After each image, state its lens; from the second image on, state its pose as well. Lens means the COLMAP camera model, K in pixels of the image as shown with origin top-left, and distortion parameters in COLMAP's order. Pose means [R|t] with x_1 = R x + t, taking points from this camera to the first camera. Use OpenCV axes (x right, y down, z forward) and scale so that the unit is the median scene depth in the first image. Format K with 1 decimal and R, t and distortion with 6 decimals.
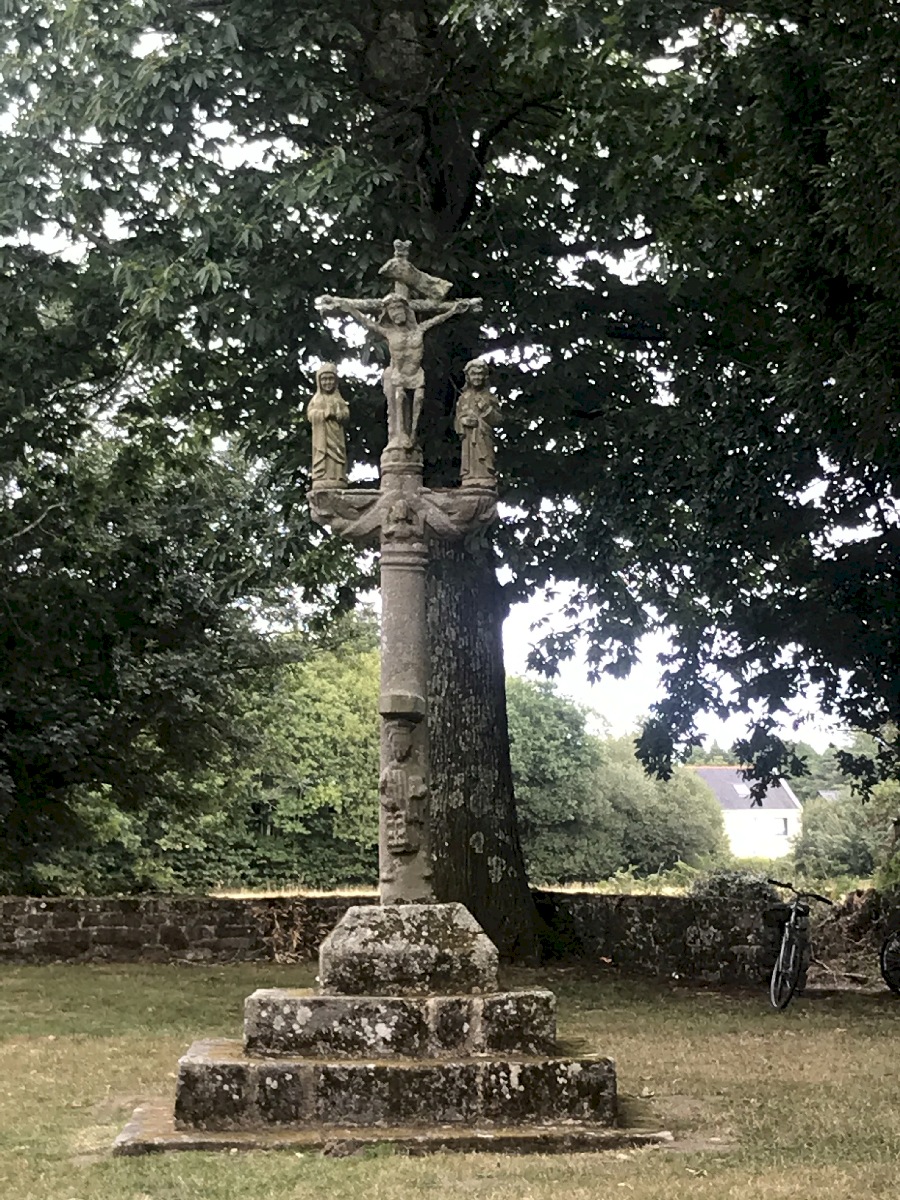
lens RADIAL K [[3218.7, 0, 449.7], [0, 3218.7, 600.2], [0, 0, 1]] dist [0.389356, 0.000000]
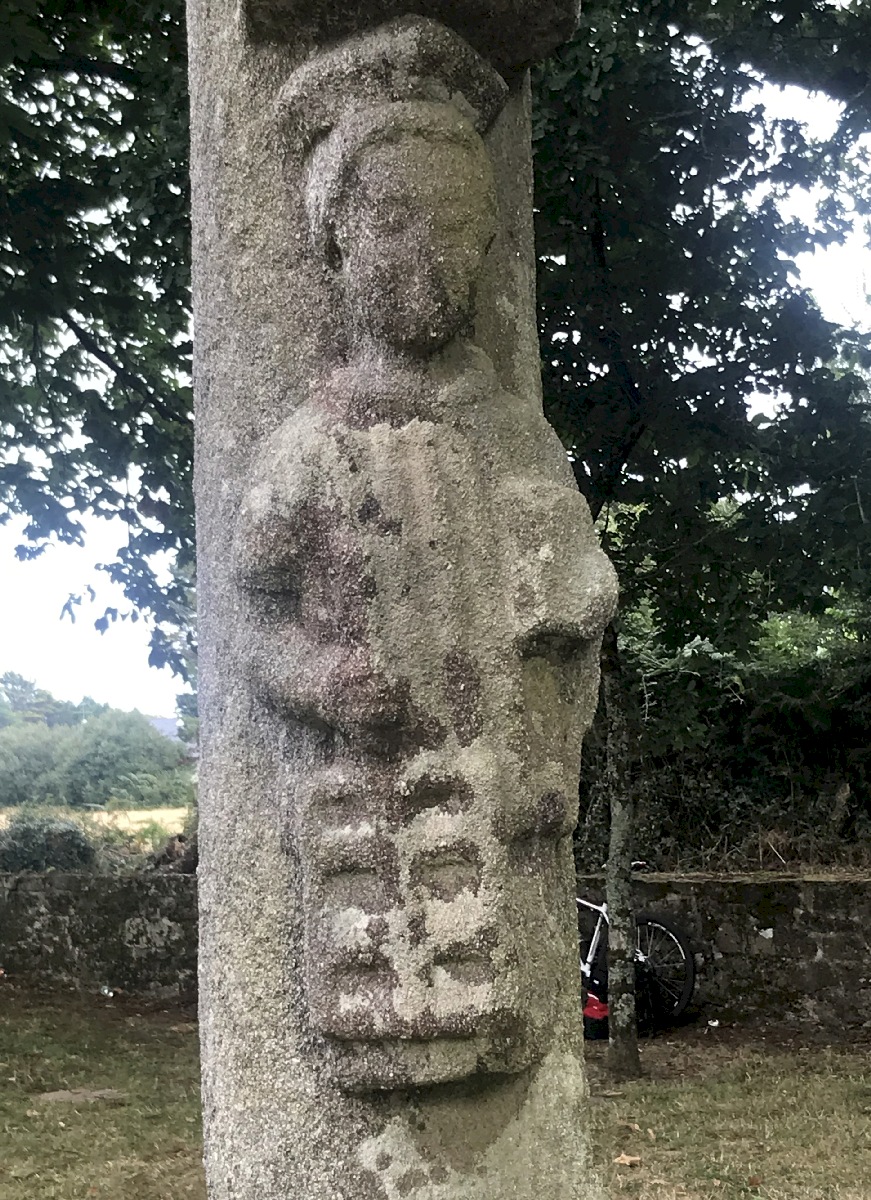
lens RADIAL K [[2397.3, 0, 436.1], [0, 2397.3, 600.5], [0, 0, 1]] dist [0.220982, 0.000000]
pose [[0.949546, 0.004195, 0.313599, -0.024309], [-0.005137, 0.999984, 0.002178, 0.032428], [-0.313585, -0.003679, 0.949553, 0.497895]]
